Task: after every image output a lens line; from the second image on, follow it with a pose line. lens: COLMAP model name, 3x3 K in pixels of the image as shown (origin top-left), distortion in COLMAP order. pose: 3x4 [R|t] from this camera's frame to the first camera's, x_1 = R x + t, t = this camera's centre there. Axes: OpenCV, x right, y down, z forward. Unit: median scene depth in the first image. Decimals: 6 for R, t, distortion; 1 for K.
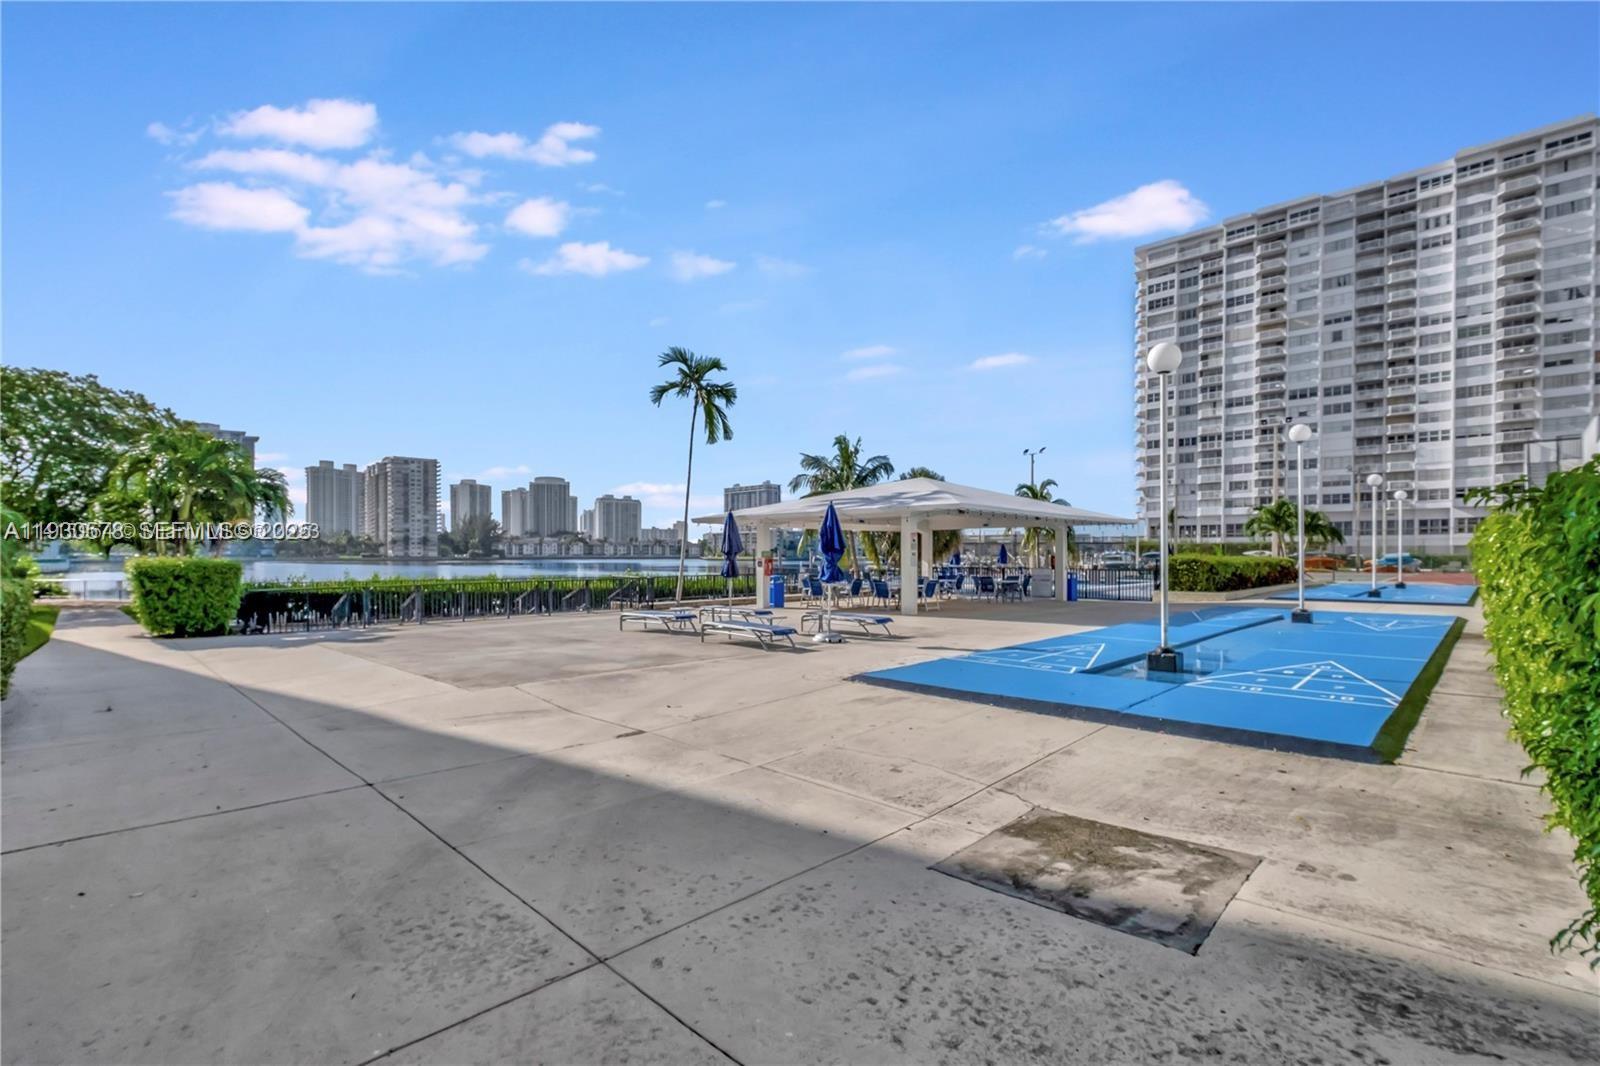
lens RADIAL K [[716.8, 0, 778.7], [0, 716.8, 570.0], [0, 0, 1]] dist [-0.001803, -0.000837]
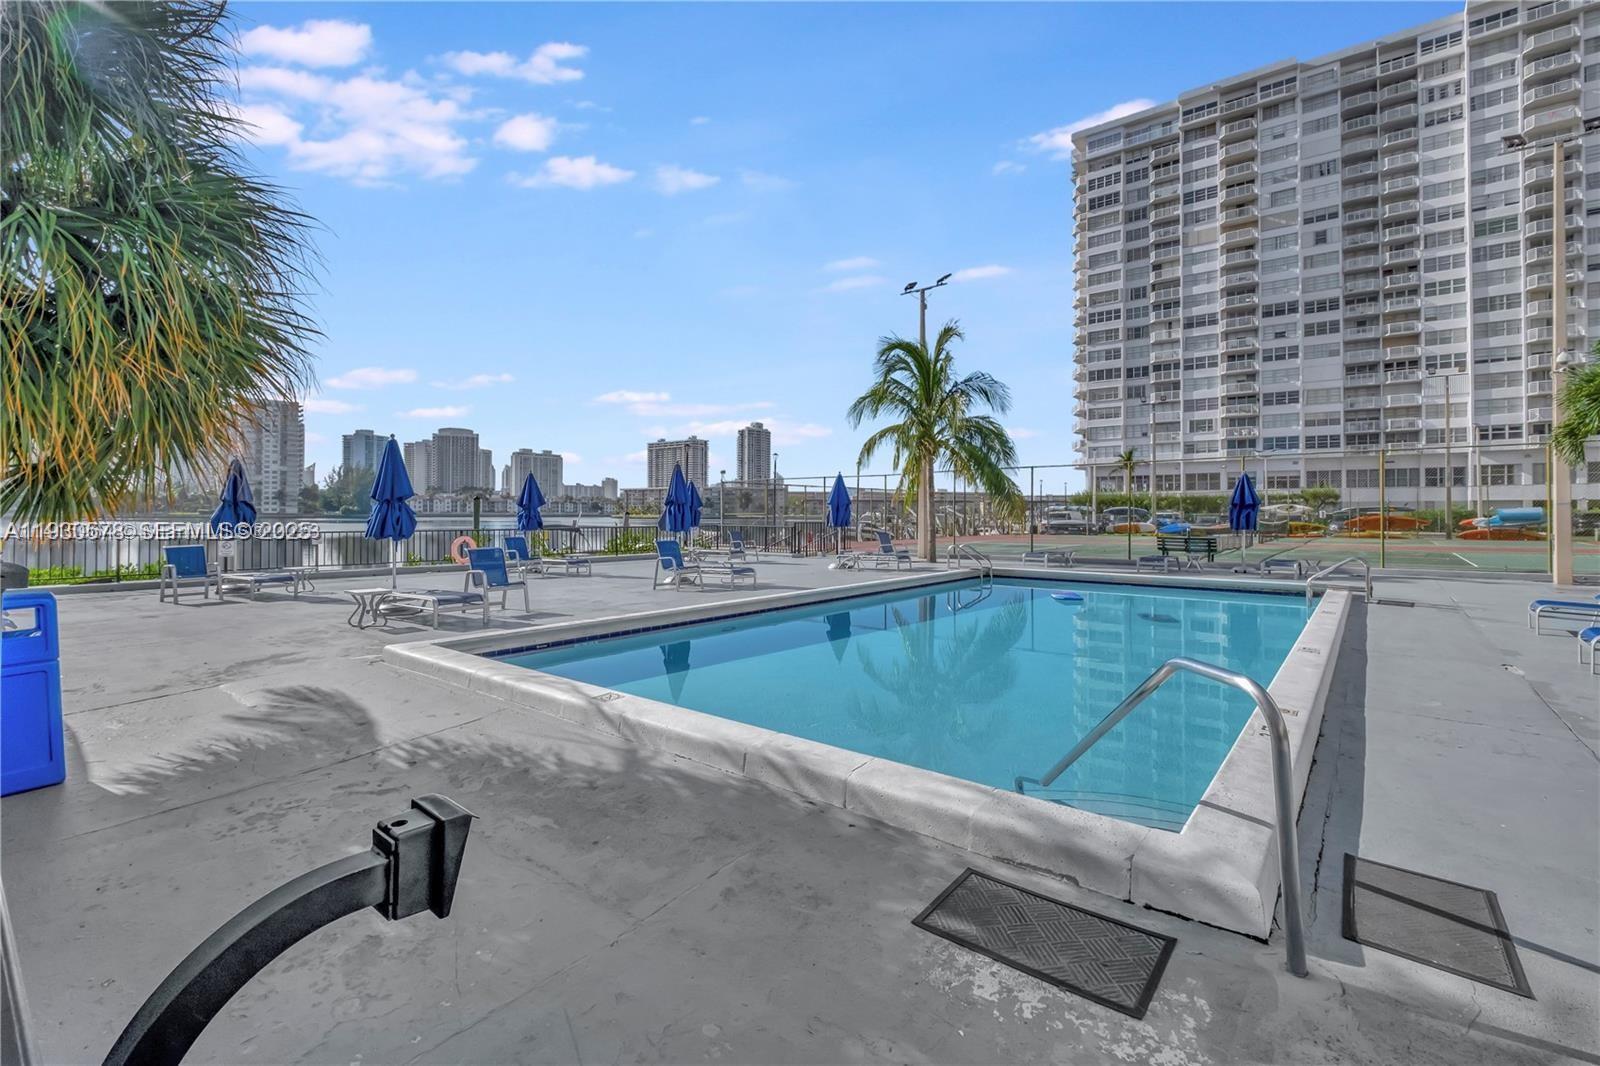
lens RADIAL K [[700.9, 0, 785.9], [0, 700.9, 511.5], [0, 0, 1]] dist [-0.003207, -0.000923]
pose [[0.995341, 0.002465, 0.096383, 0.115118], [-0.000271, 0.999741, -0.022771, -0.004441], [-0.096414, 0.022639, 0.995084, 0.292157]]
